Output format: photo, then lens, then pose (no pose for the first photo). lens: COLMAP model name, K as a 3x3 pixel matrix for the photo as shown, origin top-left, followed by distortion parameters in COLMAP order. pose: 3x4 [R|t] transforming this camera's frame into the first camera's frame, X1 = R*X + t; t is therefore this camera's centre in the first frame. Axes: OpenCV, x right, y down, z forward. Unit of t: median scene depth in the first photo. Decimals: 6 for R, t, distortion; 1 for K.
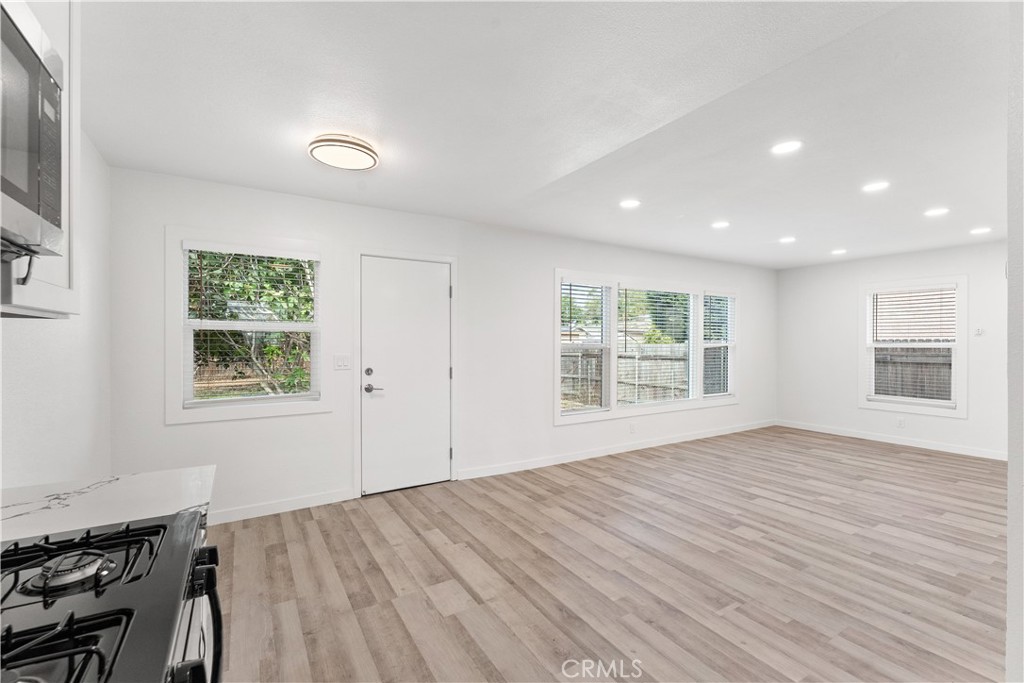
lens RADIAL K [[441.8, 0, 510.4], [0, 441.8, 345.8], [0, 0, 1]] dist [-0.001951, 0.000493]
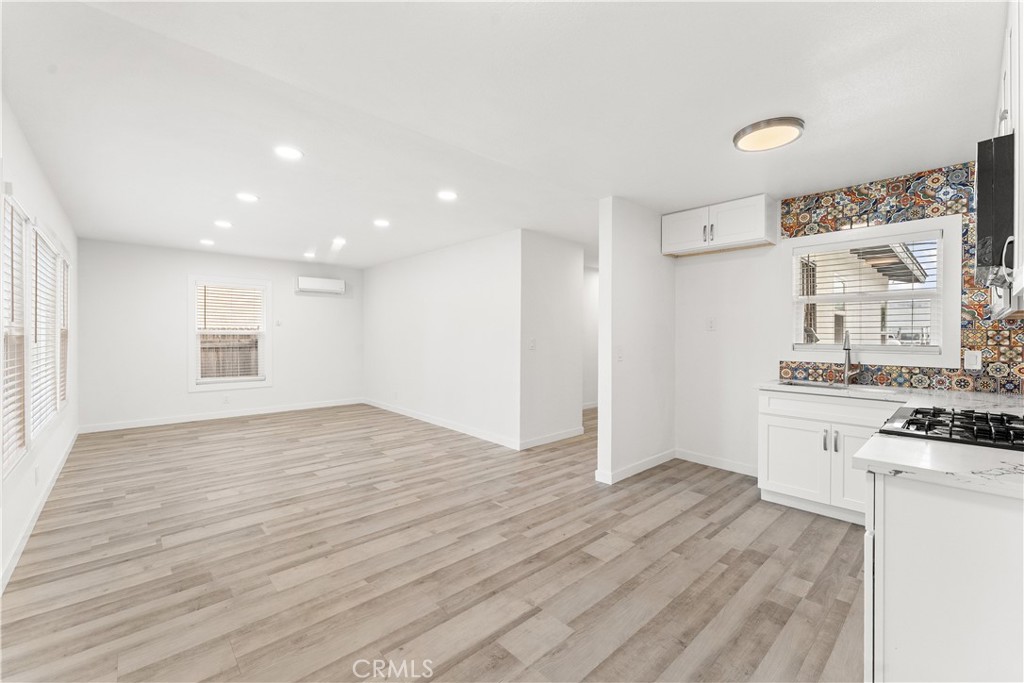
lens RADIAL K [[419.1, 0, 513.0], [0, 419.1, 336.5], [0, 0, 1]] dist [-0.002016, 0.000283]
pose [[-0.196614, -0.006194, 0.980461, -0.518098], [0.004535, 0.999964, 0.007227, 0.006727], [-0.980471, 0.005867, -0.196578, 0.699897]]
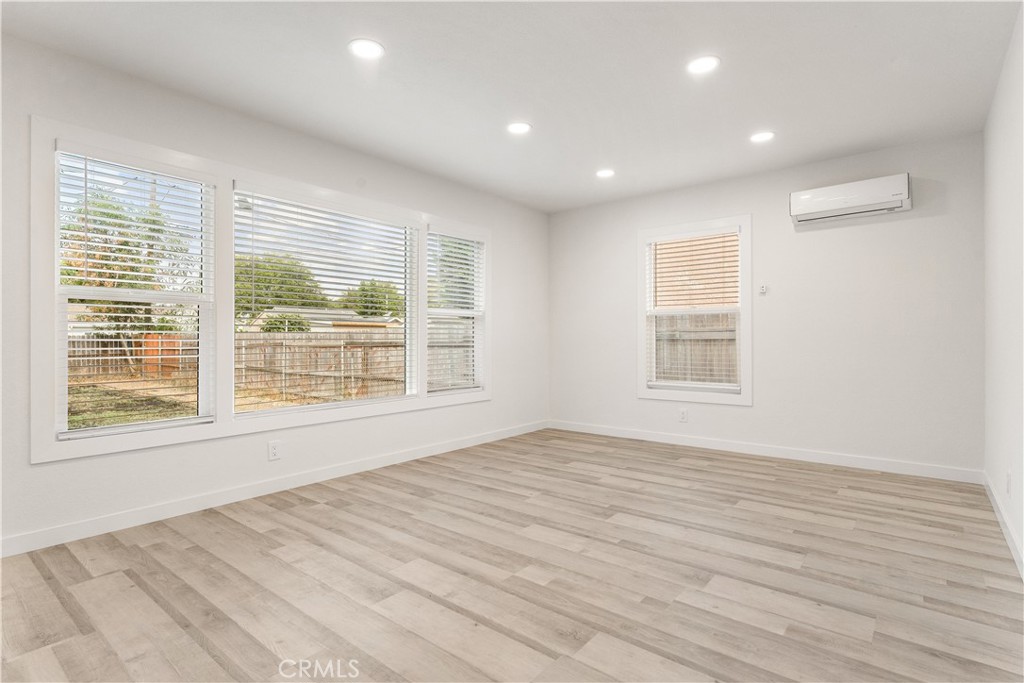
lens RADIAL K [[510.5, 0, 506.2], [0, 510.5, 337.2], [0, 0, 1]] dist [-0.003454, 0.000259]
pose [[0.943572, -0.002681, 0.331156, 0.474175], [0.007418, 0.999887, -0.013041, 0.076310], [-0.331084, 0.014762, 0.943486, 0.426858]]
